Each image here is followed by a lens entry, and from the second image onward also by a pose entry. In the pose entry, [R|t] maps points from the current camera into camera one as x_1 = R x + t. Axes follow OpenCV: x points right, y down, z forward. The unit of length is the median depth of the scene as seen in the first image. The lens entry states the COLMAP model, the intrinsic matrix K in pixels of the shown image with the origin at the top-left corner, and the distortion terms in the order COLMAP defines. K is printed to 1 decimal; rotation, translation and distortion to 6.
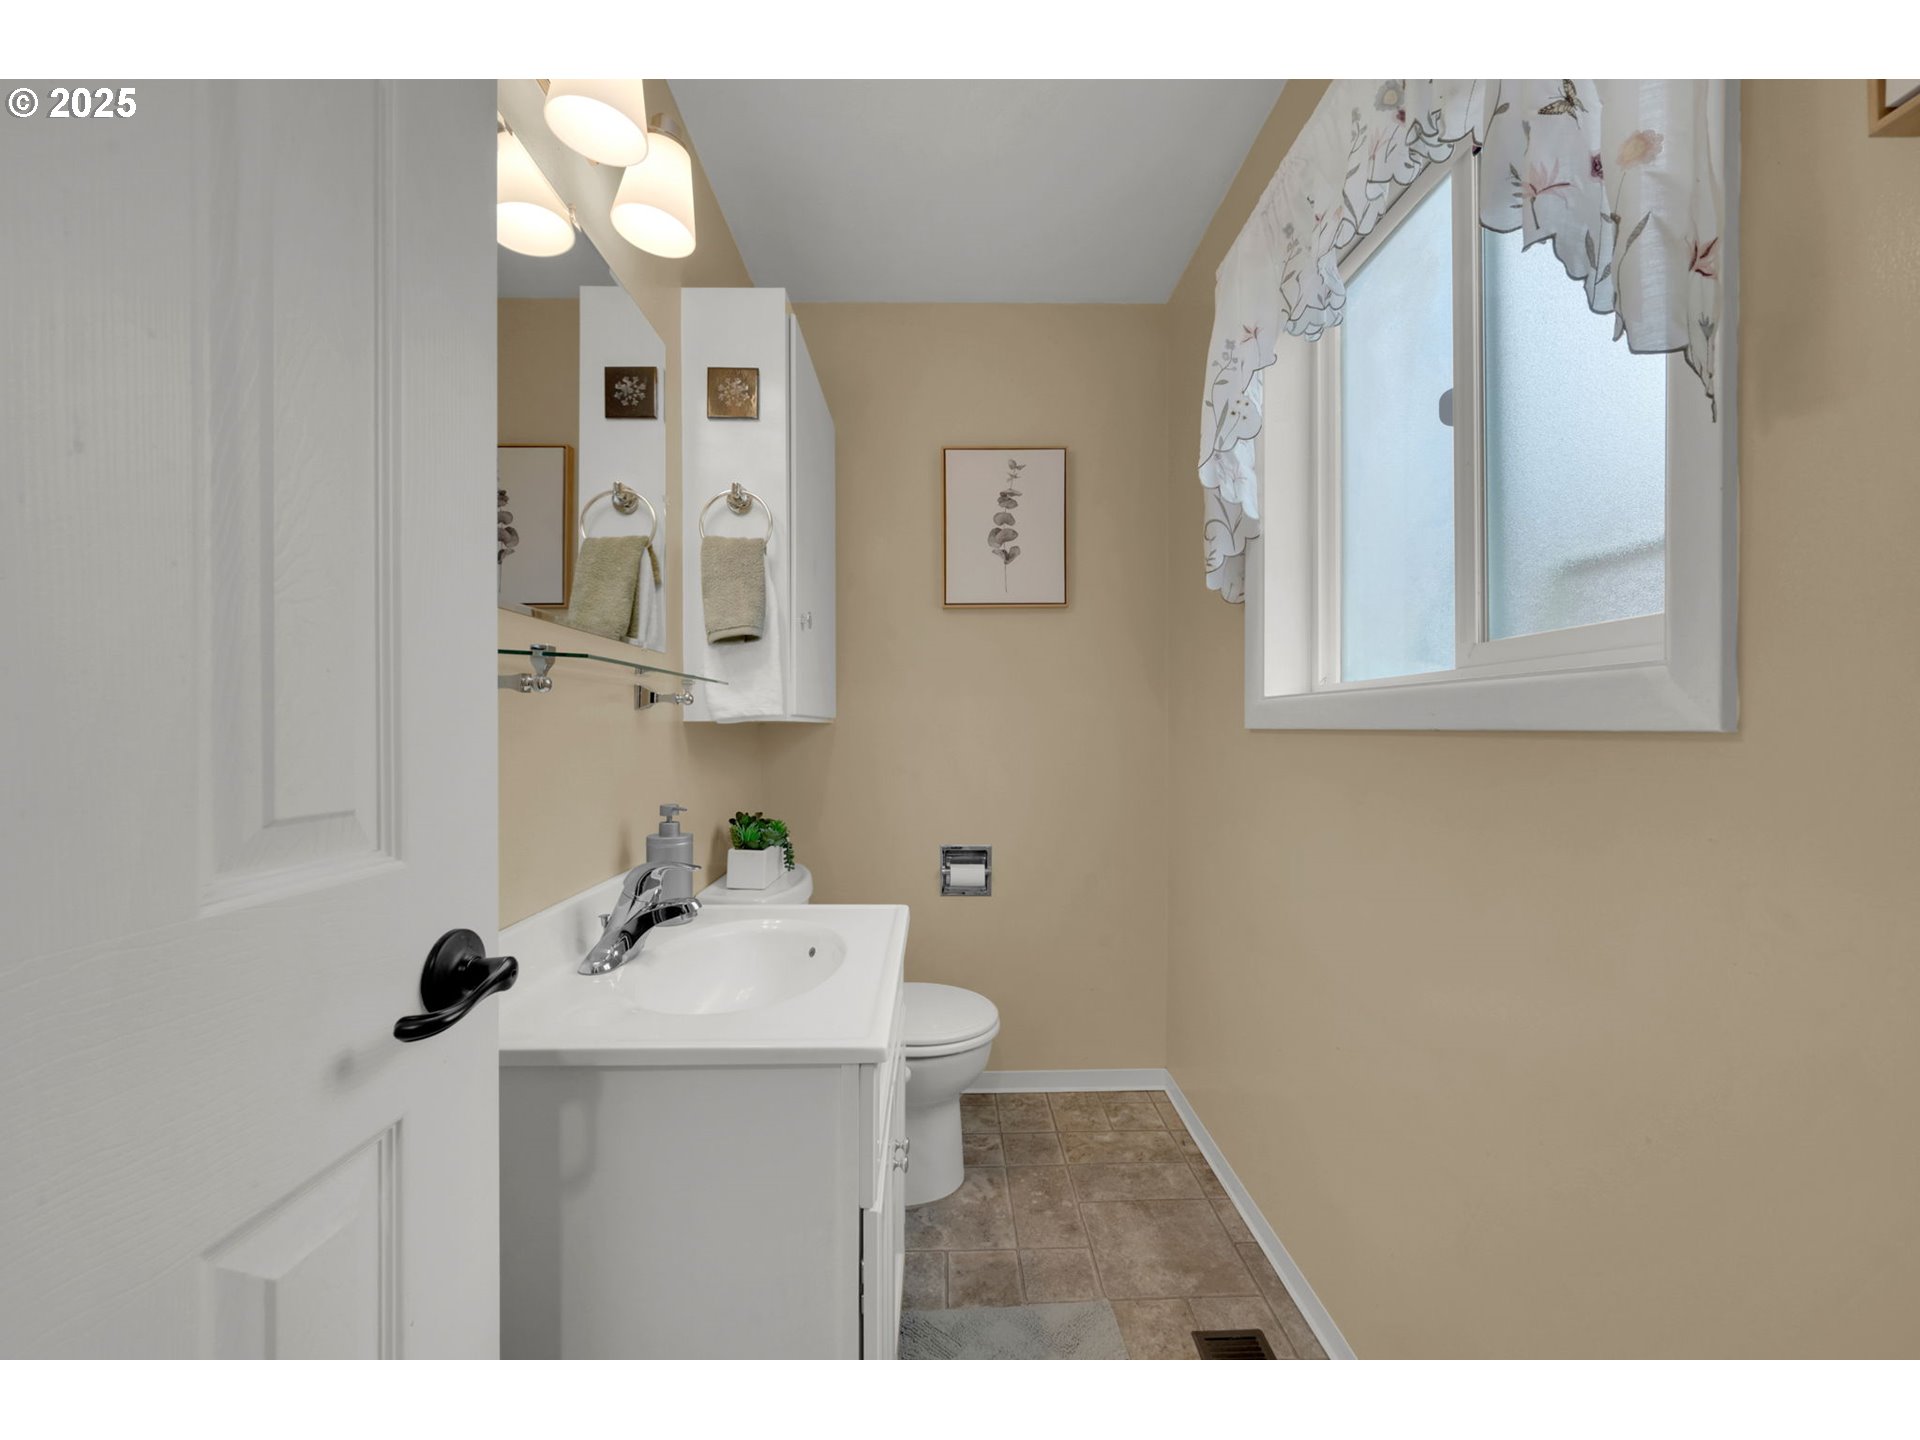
lens RADIAL K [[761.3, 0, 956.9], [0, 761.3, 728.4], [0, 0, 1]] dist [-0.001740, -0.000121]
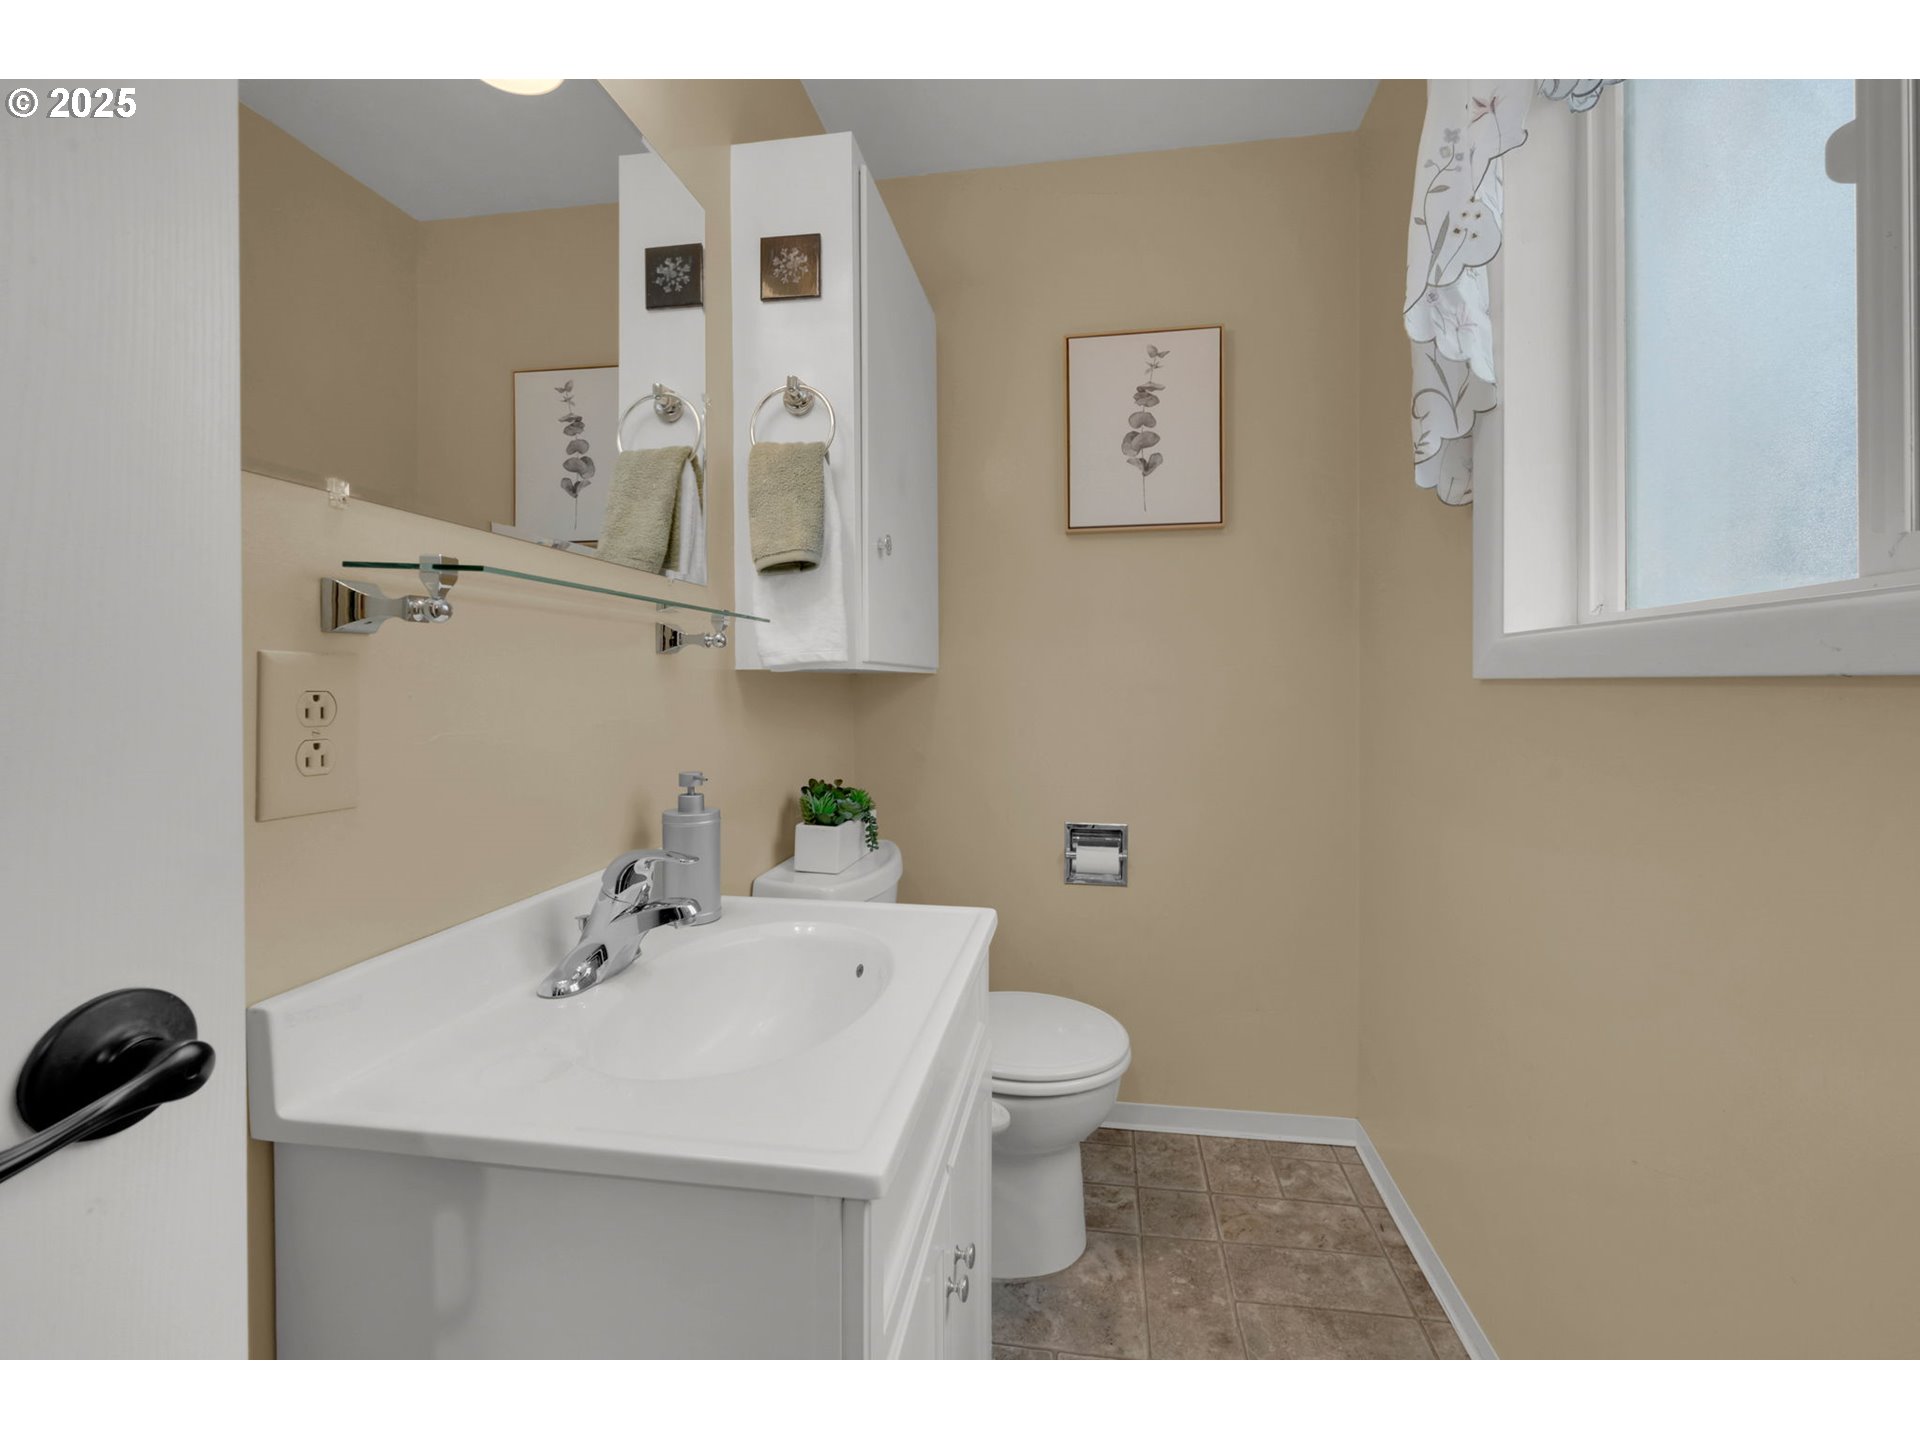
lens RADIAL K [[843.6, 0, 960.1], [0, 843.6, 679.0], [0, 0, 1]] dist [-0.002323, -0.000016]
pose [[0.985263, 0.000001, -0.171049, 0.038759], [-0.000768, 0.999990, -0.004417, 0.004765], [0.171047, 0.004483, 0.985253, 0.138961]]
